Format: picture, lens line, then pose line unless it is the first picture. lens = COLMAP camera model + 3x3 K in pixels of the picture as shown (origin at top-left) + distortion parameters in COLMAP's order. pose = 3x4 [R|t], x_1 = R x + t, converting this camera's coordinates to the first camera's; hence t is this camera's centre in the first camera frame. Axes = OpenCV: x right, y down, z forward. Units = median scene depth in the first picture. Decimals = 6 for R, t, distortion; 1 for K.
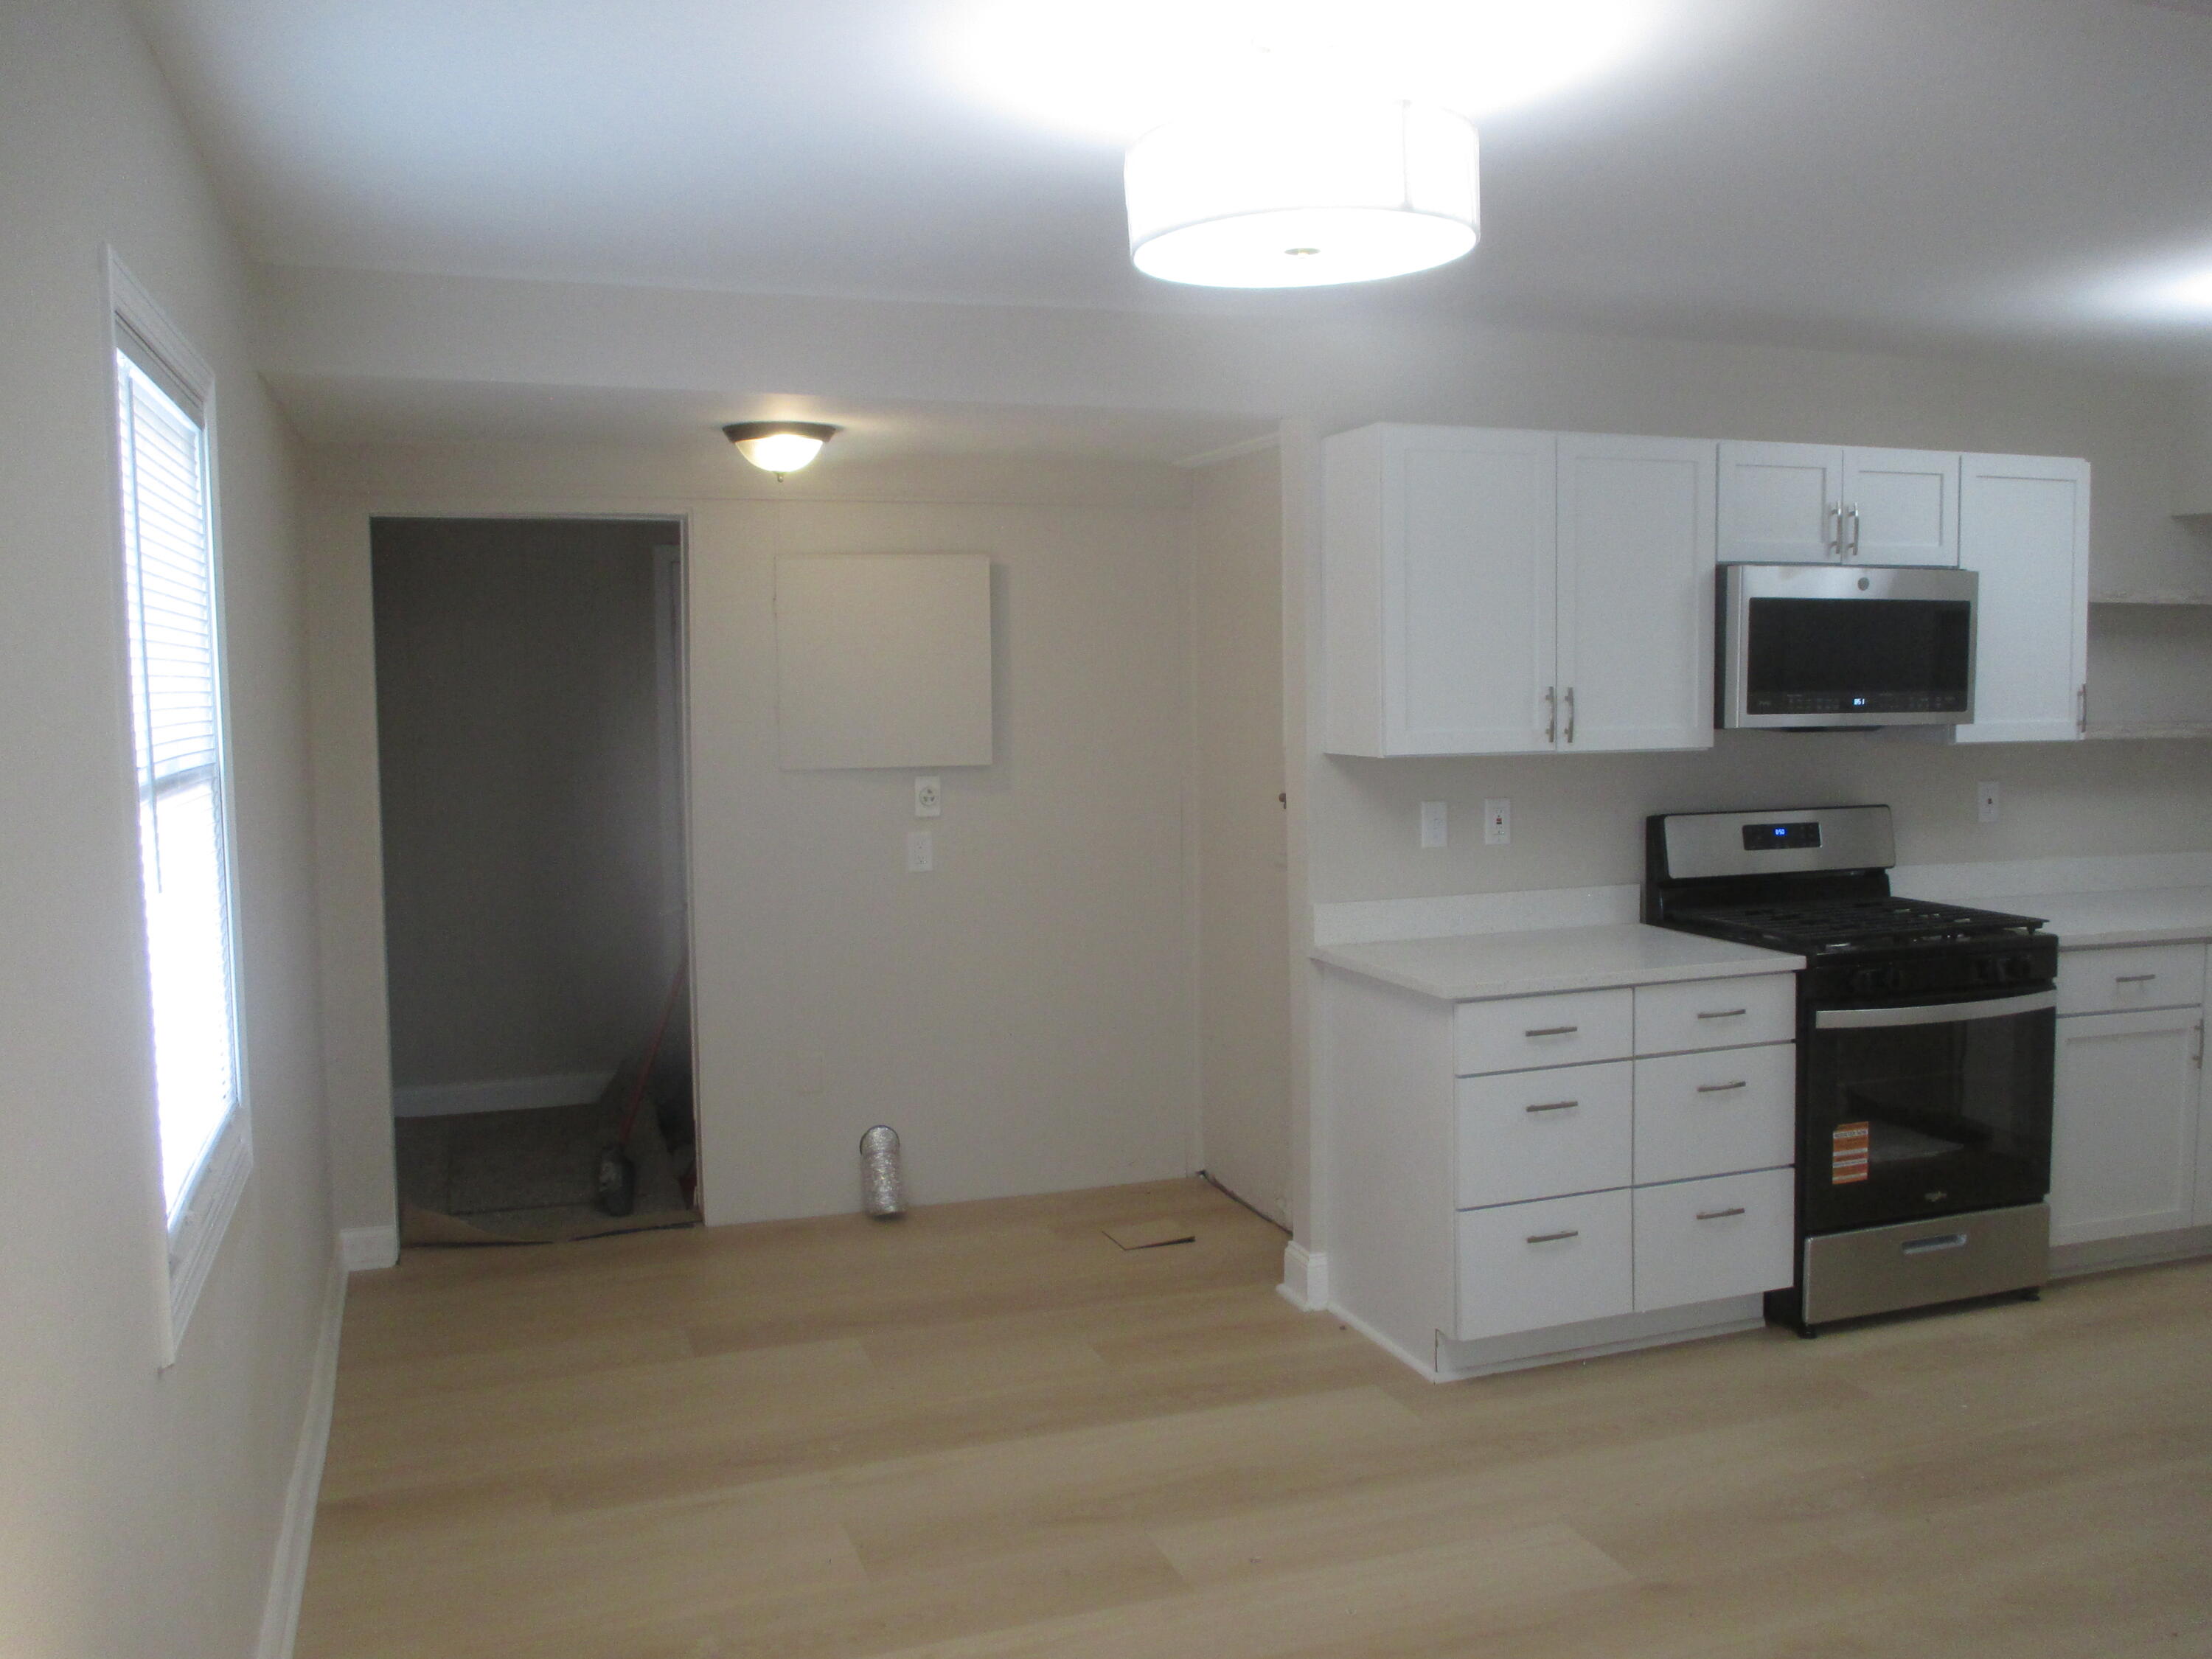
lens RADIAL K [[1818.4, 0, 1108.6], [0, 1818.4, 778.9], [0, 0, 1]] dist [-0.026172, -0.001161]
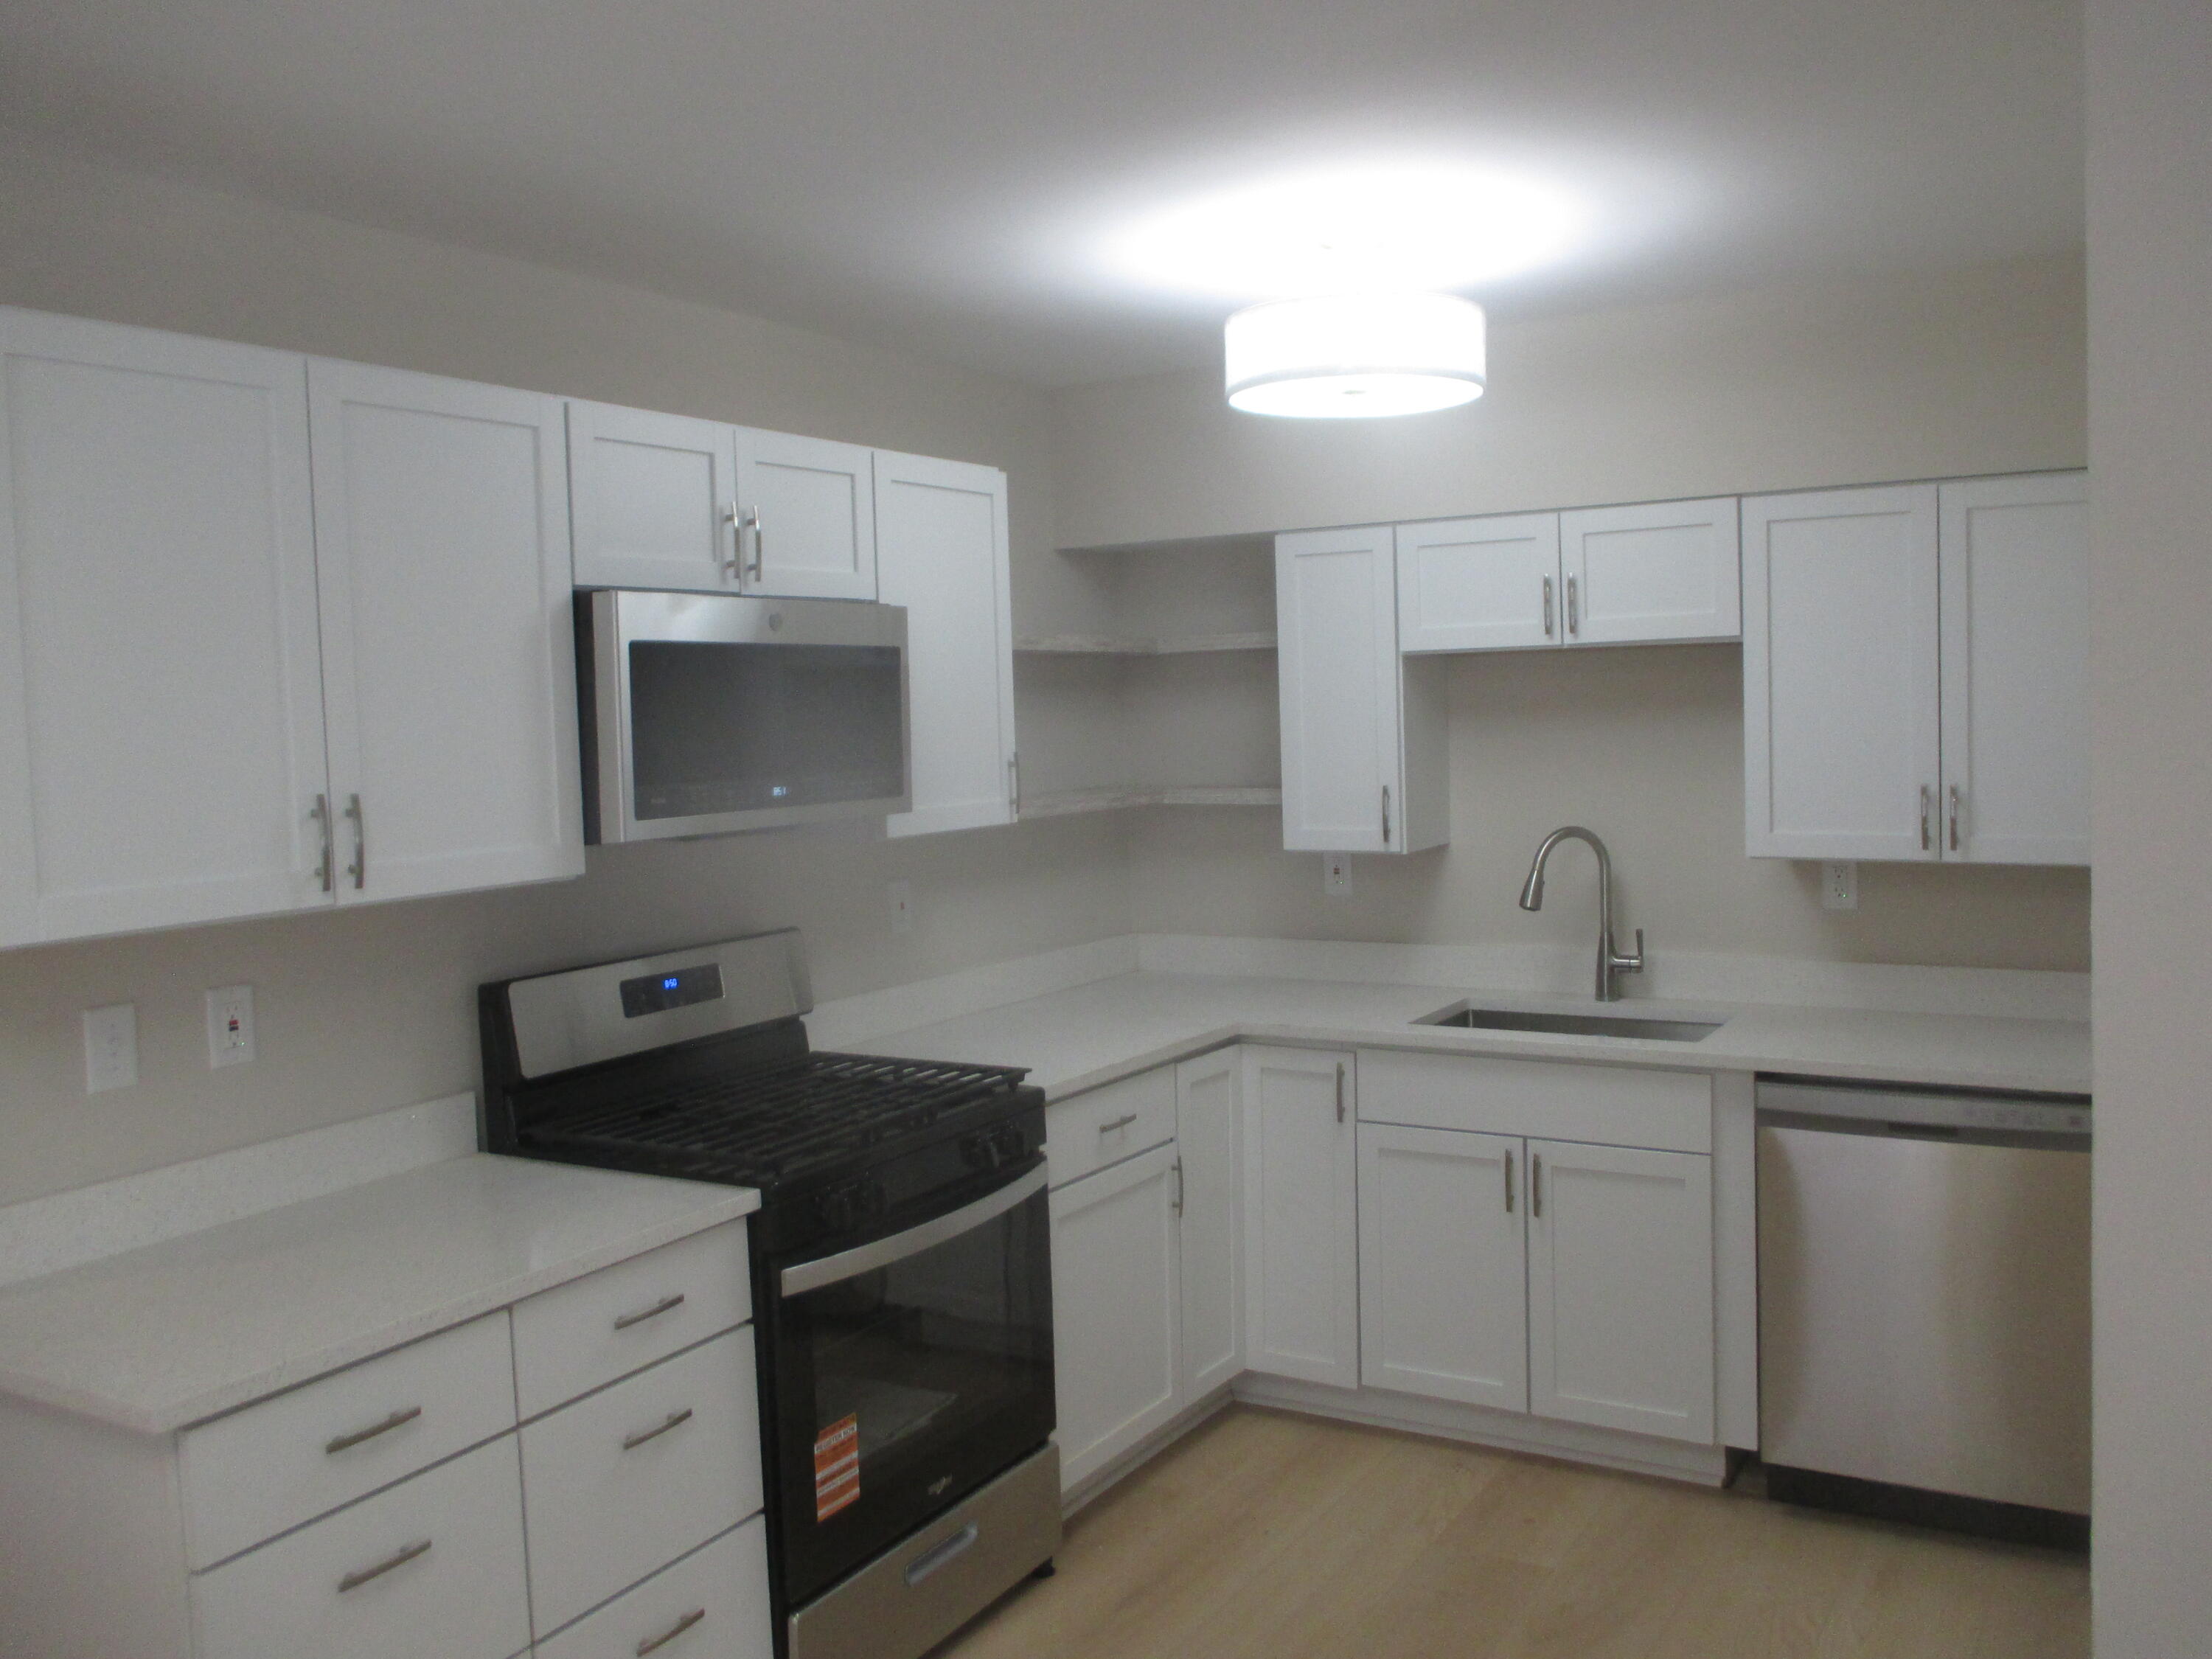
lens RADIAL K [[1818.4, 0, 1108.6], [0, 1818.4, 778.9], [0, 0, 1]] dist [-0.026172, -0.001161]
pose [[0.773839, -0.045483, 0.631747, 0.071539], [0.069288, 0.997511, -0.013055, -0.029336], [-0.629581, 0.053875, 0.775064, 0.378426]]
